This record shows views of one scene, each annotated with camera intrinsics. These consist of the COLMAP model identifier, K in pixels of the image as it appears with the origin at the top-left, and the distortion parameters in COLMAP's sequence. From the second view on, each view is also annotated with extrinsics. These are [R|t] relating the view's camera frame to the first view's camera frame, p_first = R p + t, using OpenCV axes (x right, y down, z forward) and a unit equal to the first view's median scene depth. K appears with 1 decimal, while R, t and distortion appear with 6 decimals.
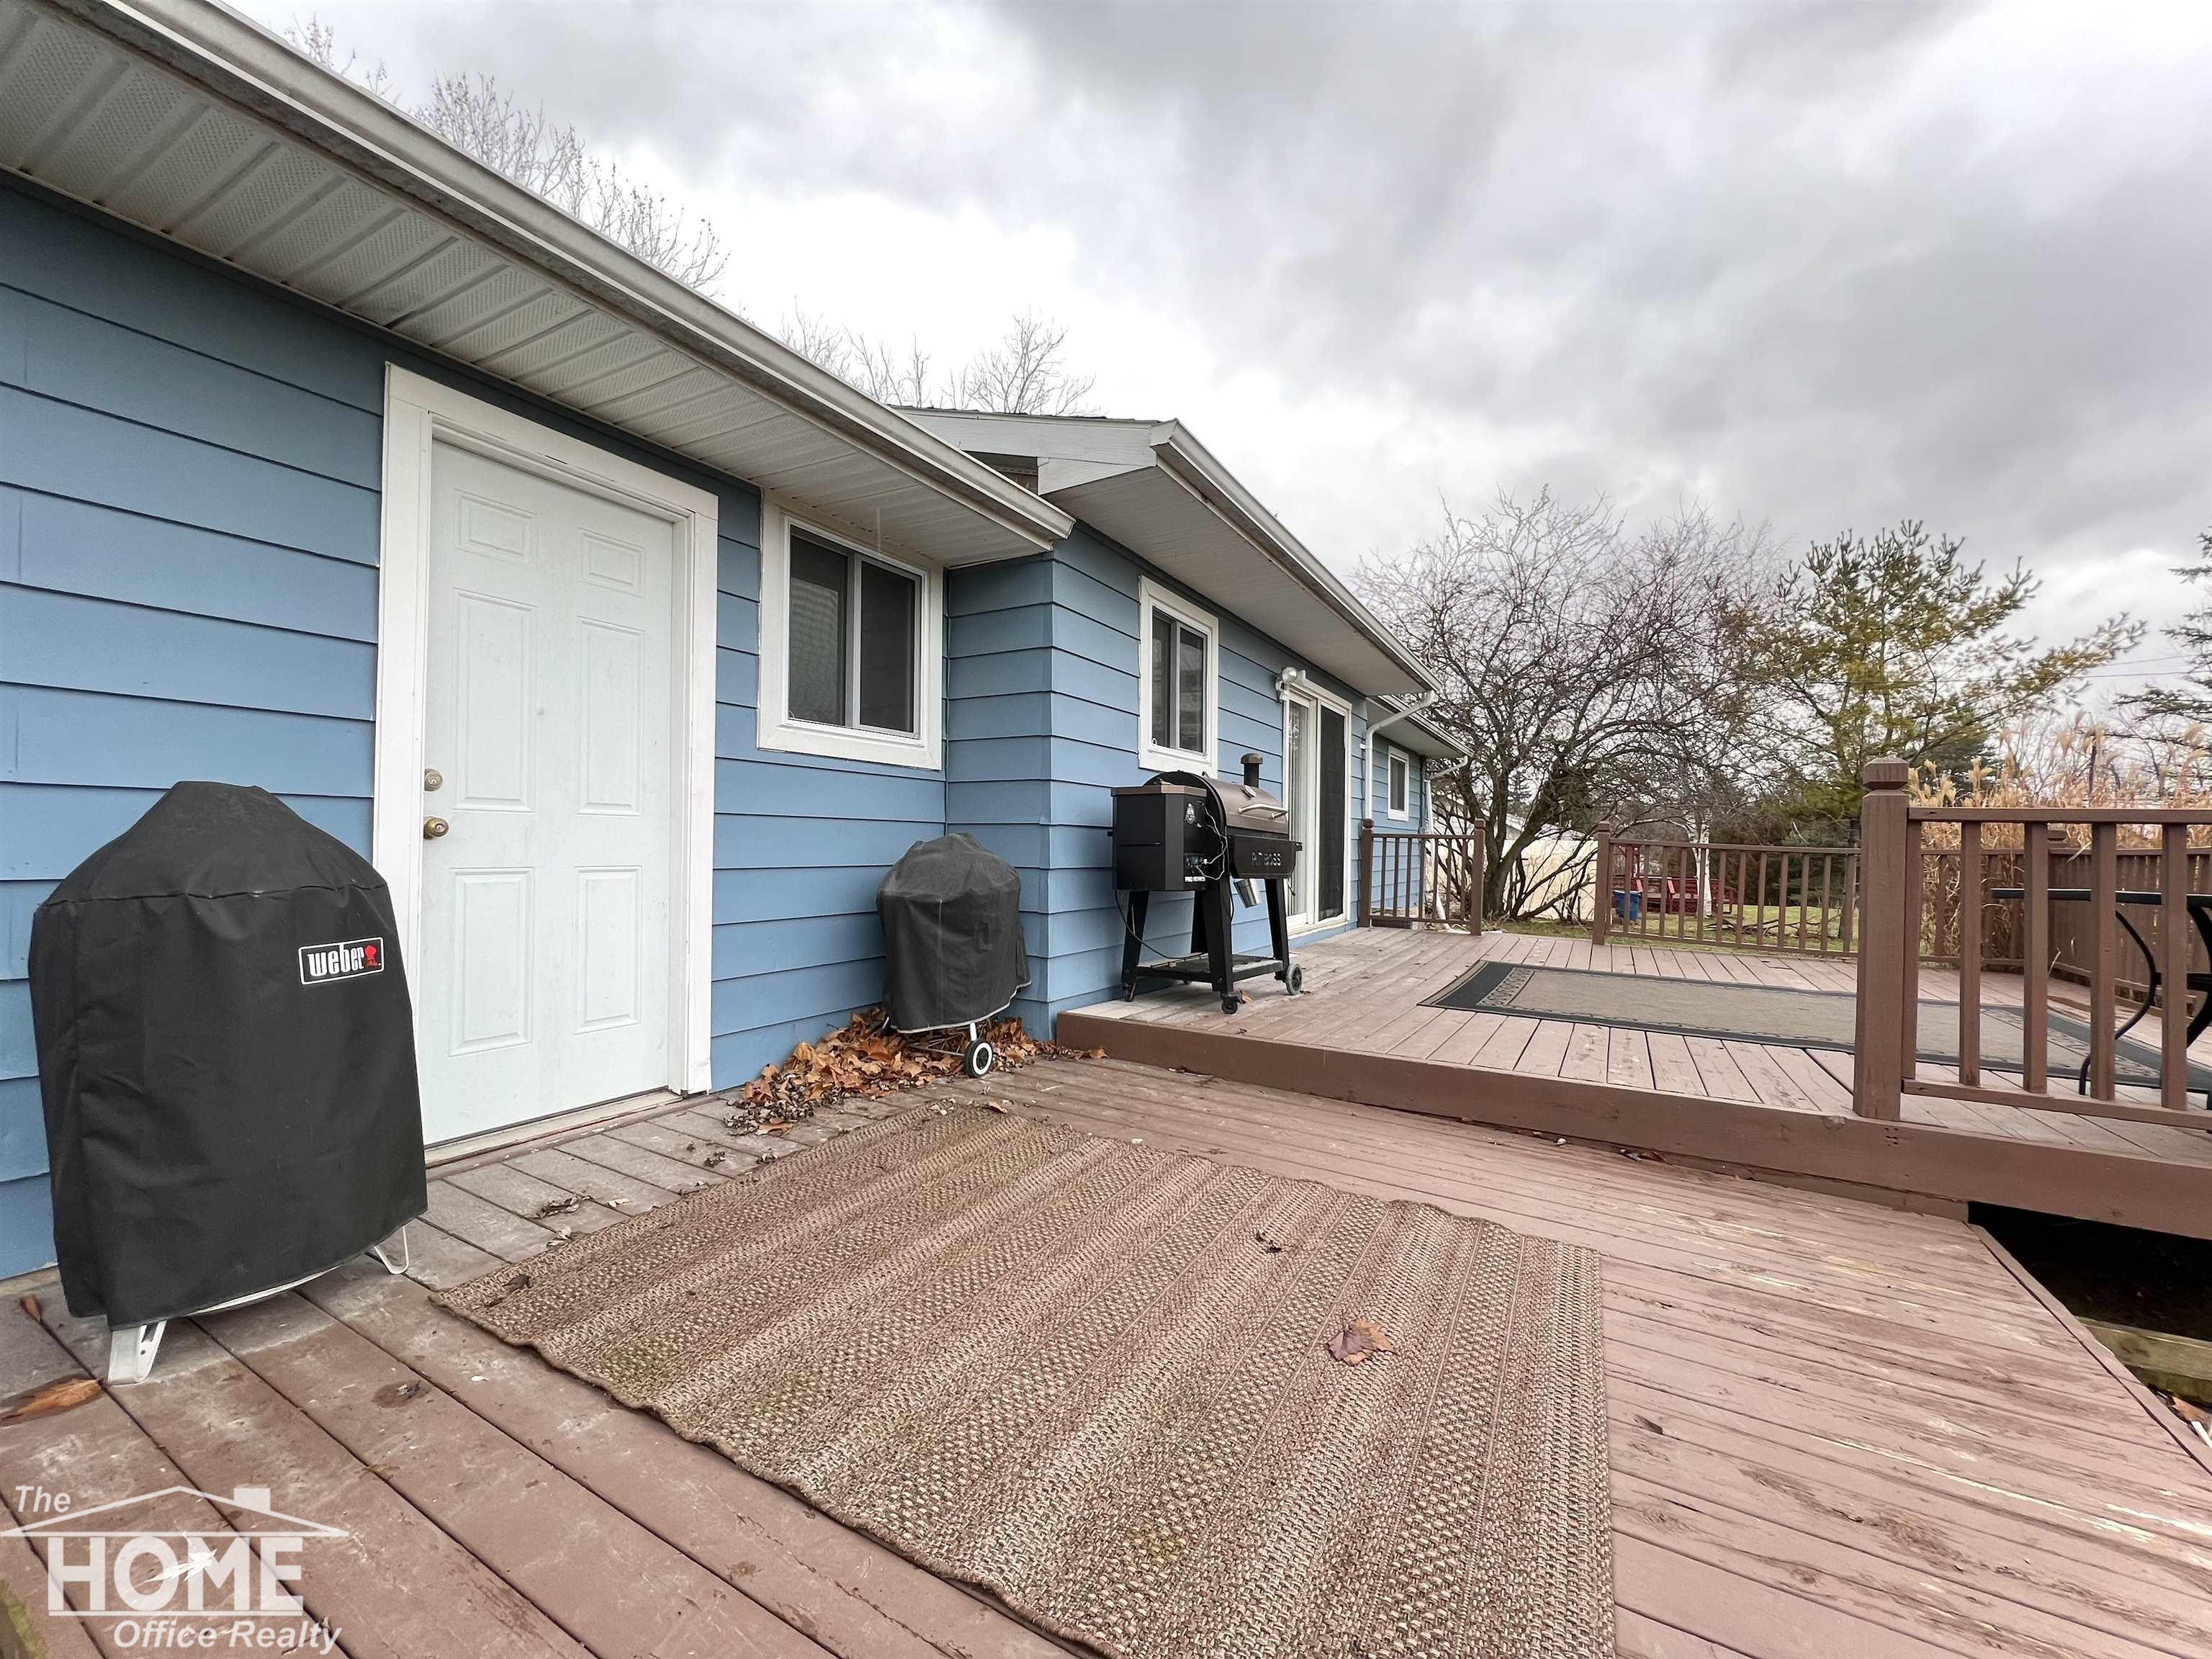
lens RADIAL K [[891.9, 0, 1112.6], [0, 891.9, 836.3], [0, 0, 1]] dist [-0.010486, -0.000246]
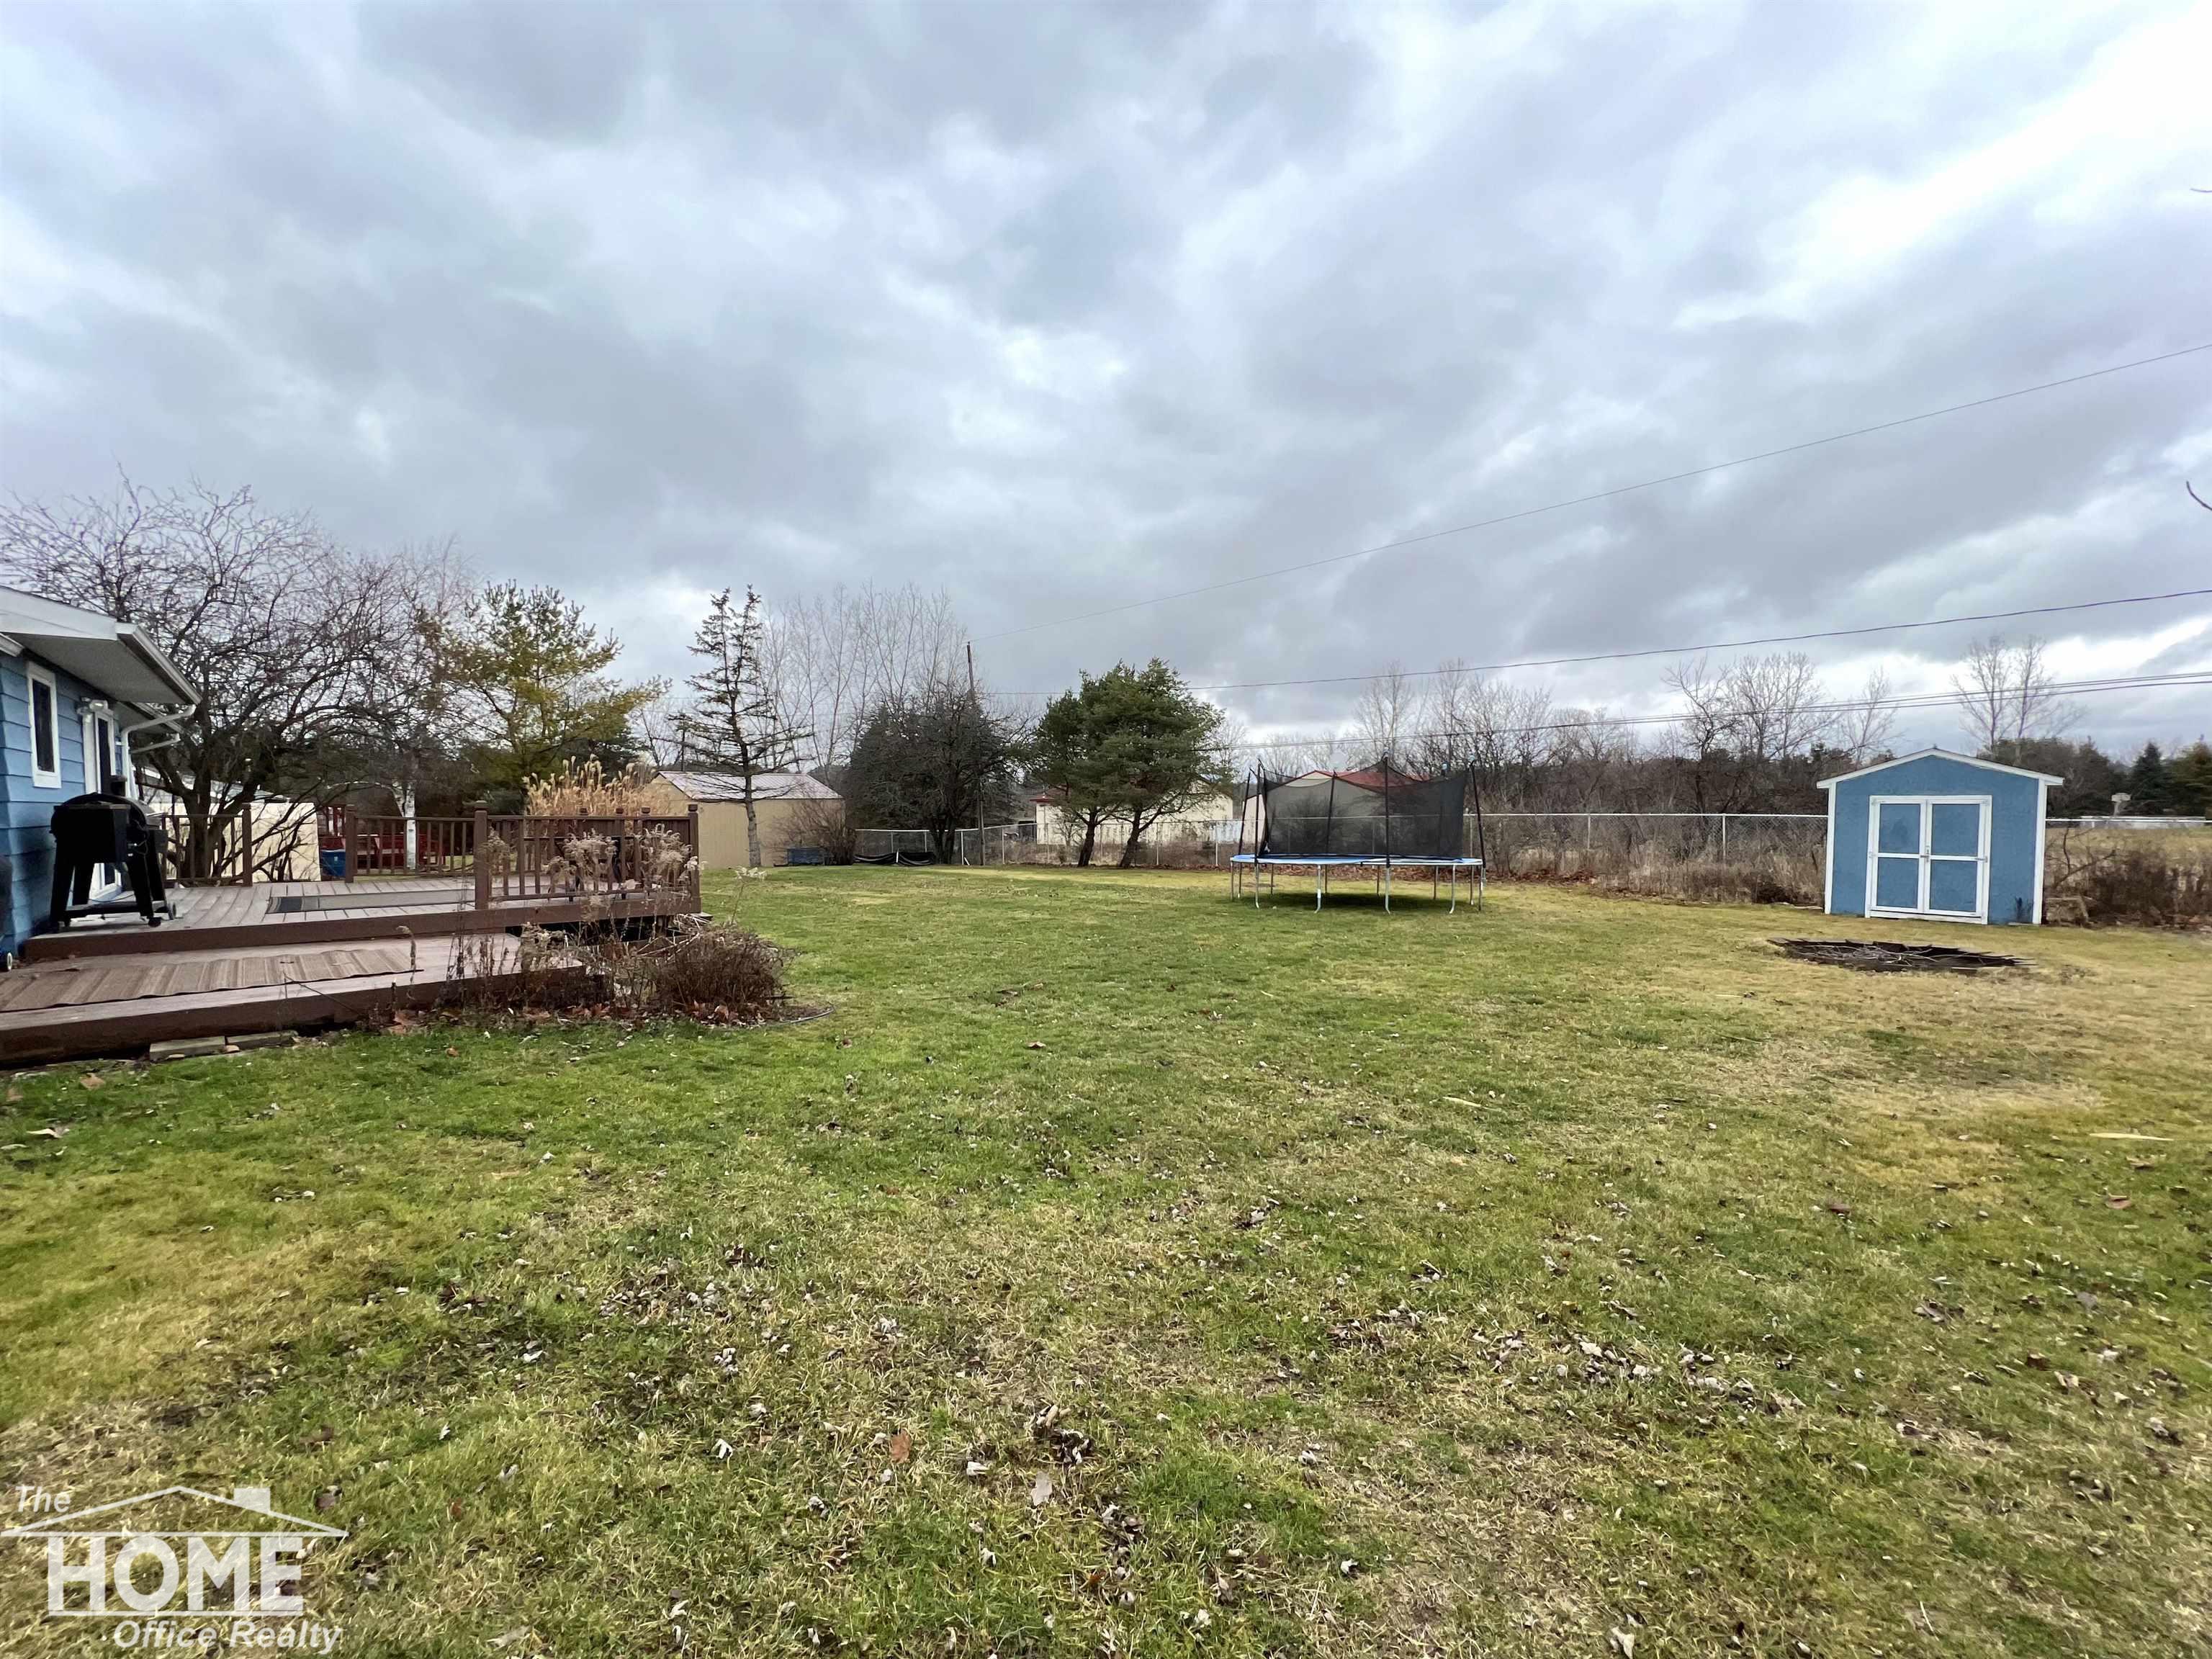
lens RADIAL K [[891.9, 0, 1116.4], [0, 891.9, 839.3], [0, 0, 1]] dist [-0.010486, -0.000246]
pose [[0.303328, -0.056122, 0.951232, -0.232860], [-0.000086, 0.998262, 0.058924, -0.021169], [-0.952886, -0.017955, 0.302796, -0.338400]]
